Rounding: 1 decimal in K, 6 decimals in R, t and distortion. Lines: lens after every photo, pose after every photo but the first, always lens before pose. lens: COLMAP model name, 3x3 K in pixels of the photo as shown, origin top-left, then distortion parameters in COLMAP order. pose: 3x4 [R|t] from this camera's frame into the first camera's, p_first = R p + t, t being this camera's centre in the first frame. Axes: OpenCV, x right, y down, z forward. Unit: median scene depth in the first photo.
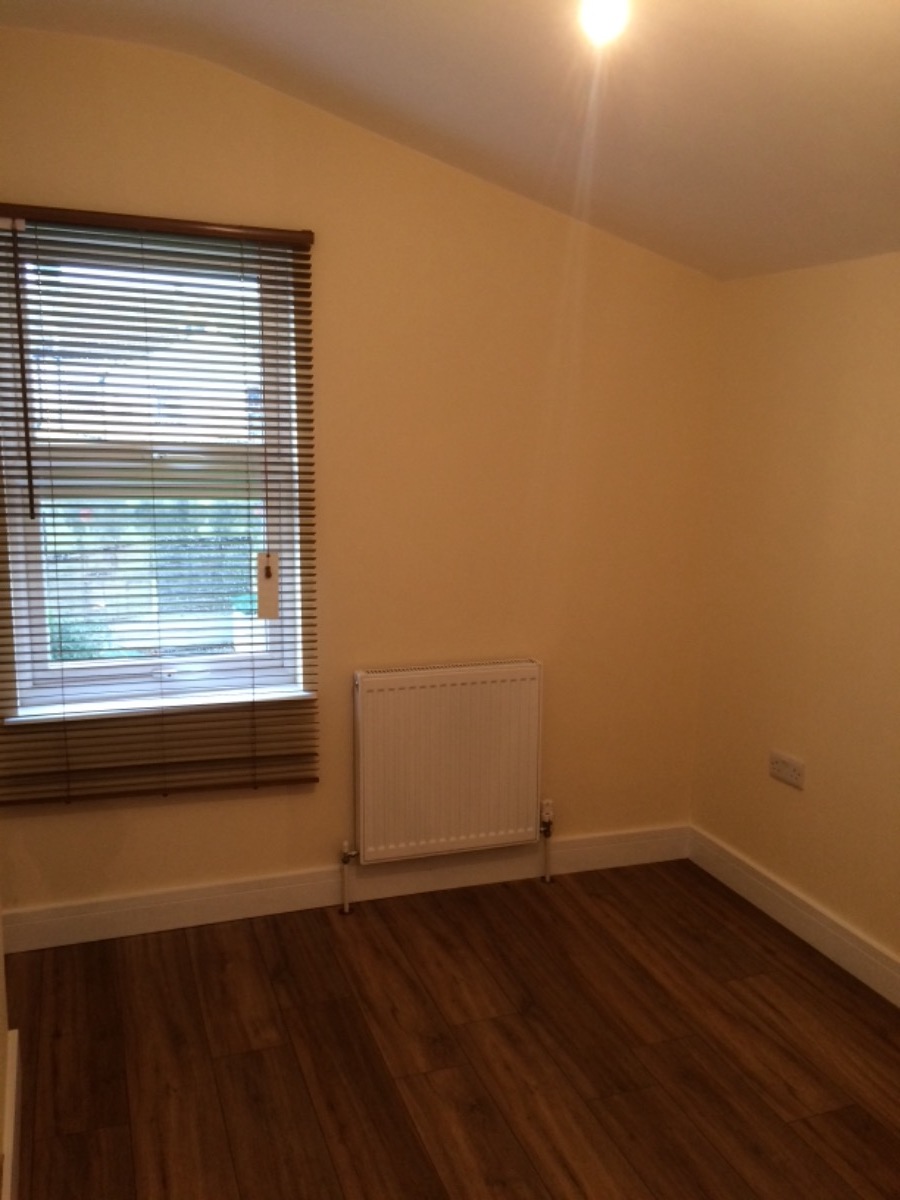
lens RADIAL K [[1009.4, 0, 450.4], [0, 1009.4, 595.3], [0, 0, 1]] dist [0.063515, -0.090075]
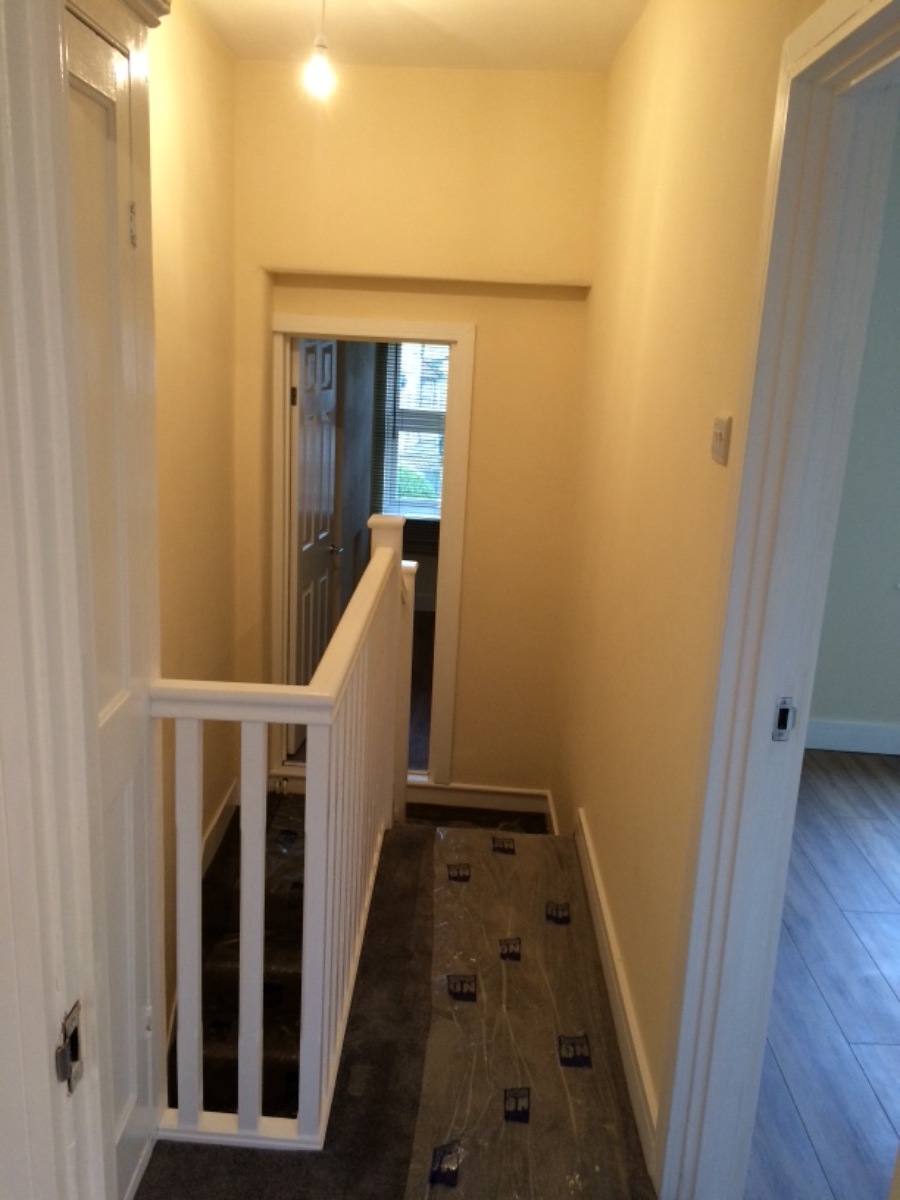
lens RADIAL K [[1009.4, 0, 450.4], [0, 1009.4, 595.3], [0, 0, 1]] dist [0.063515, -0.090075]
pose [[0.939843, 0.105446, -0.324925, 0.591958], [-0.088090, 0.993808, 0.067717, 0.131321], [0.330053, -0.035021, 0.943312, -1.371173]]
